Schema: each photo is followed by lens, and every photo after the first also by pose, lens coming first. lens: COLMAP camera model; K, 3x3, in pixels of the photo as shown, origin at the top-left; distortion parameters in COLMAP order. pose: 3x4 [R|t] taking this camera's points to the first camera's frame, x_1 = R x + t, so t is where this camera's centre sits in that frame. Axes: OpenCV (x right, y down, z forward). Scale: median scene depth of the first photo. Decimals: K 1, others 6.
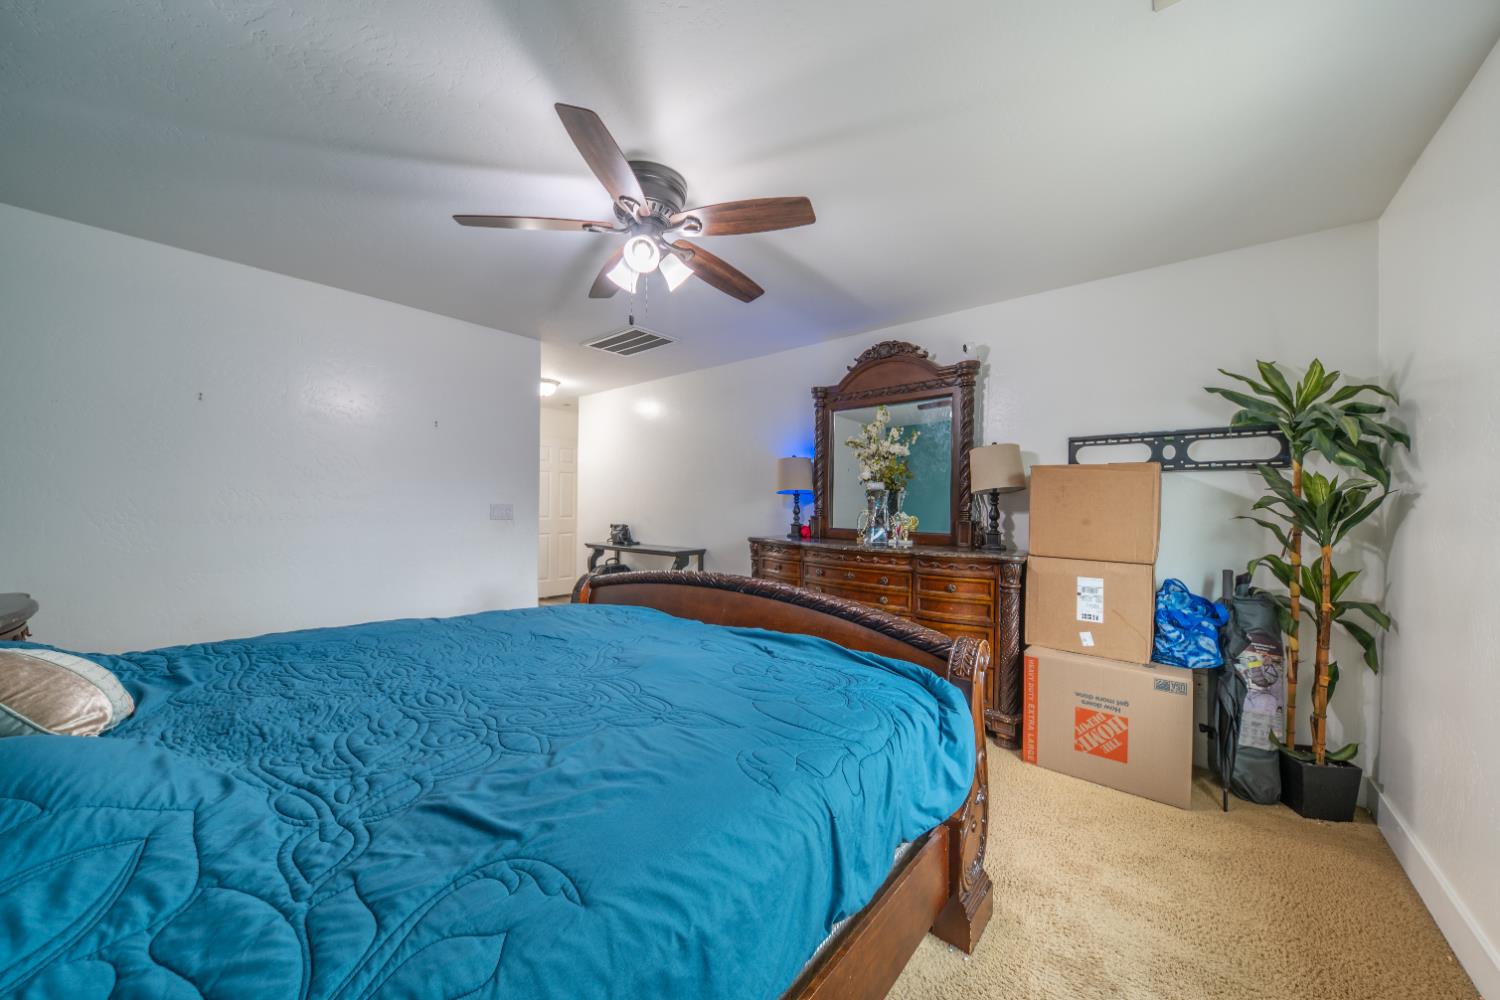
lens RADIAL K [[516.3, 0, 752.8], [0, 516.3, 504.7], [0, 0, 1]] dist [0.007010, -0.005944]
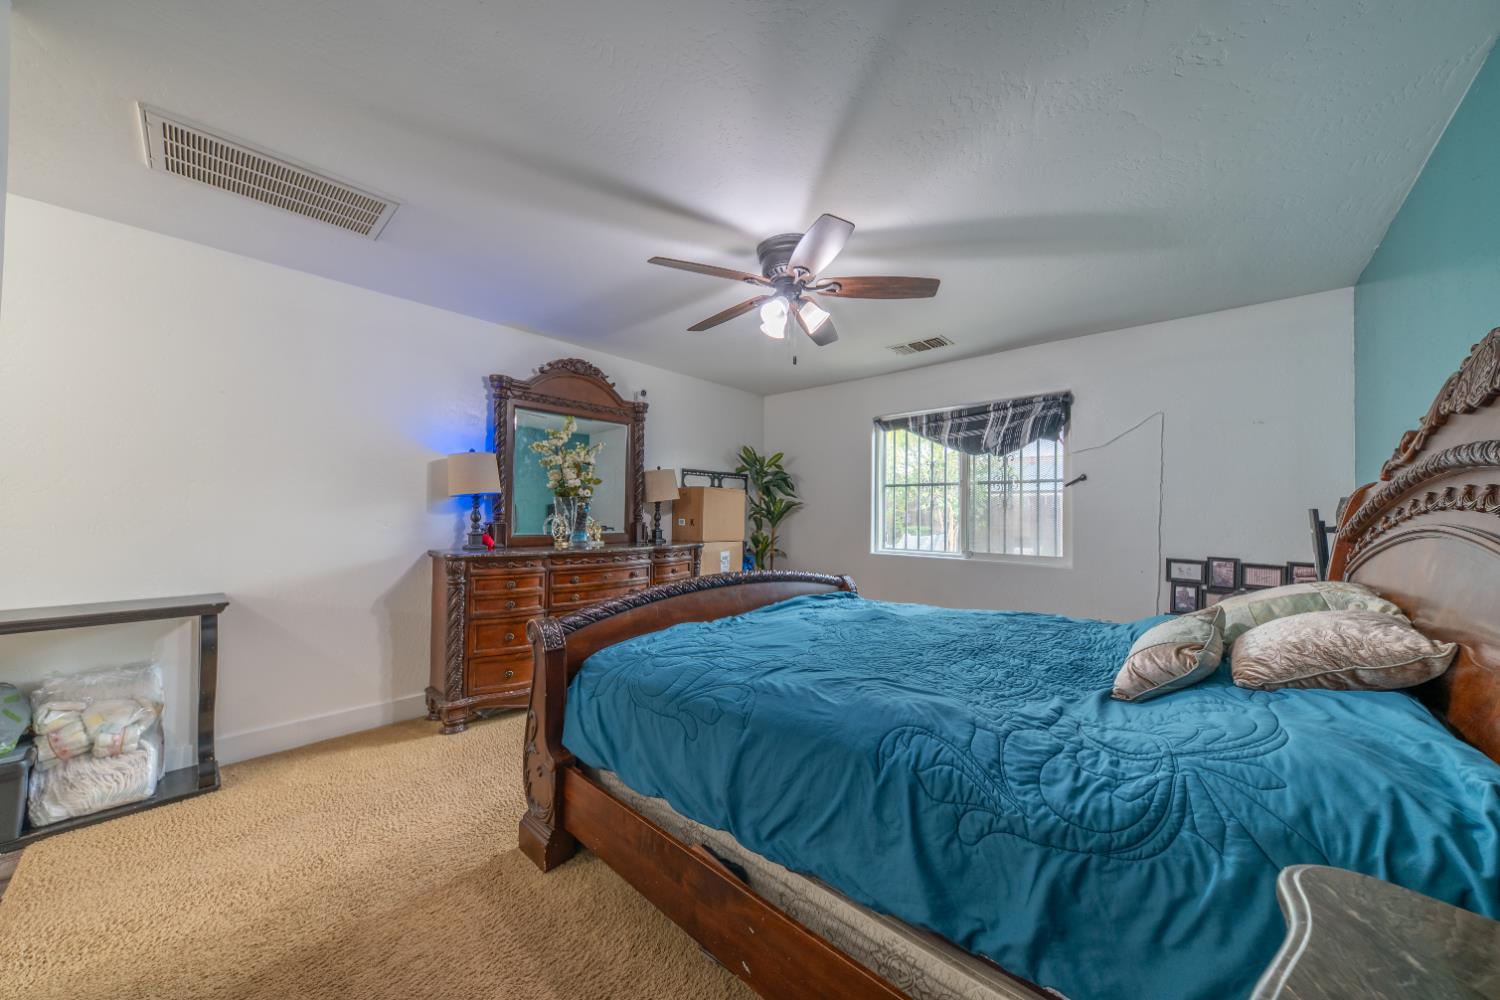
lens RADIAL K [[516.3, 0, 752.8], [0, 516.3, 504.7], [0, 0, 1]] dist [0.007010, -0.005944]
pose [[0.033773, 0.006122, 0.999411, -0.880808], [-0.009847, 0.999935, -0.005793, -0.008465], [-0.999381, -0.009645, 0.033831, 0.646271]]
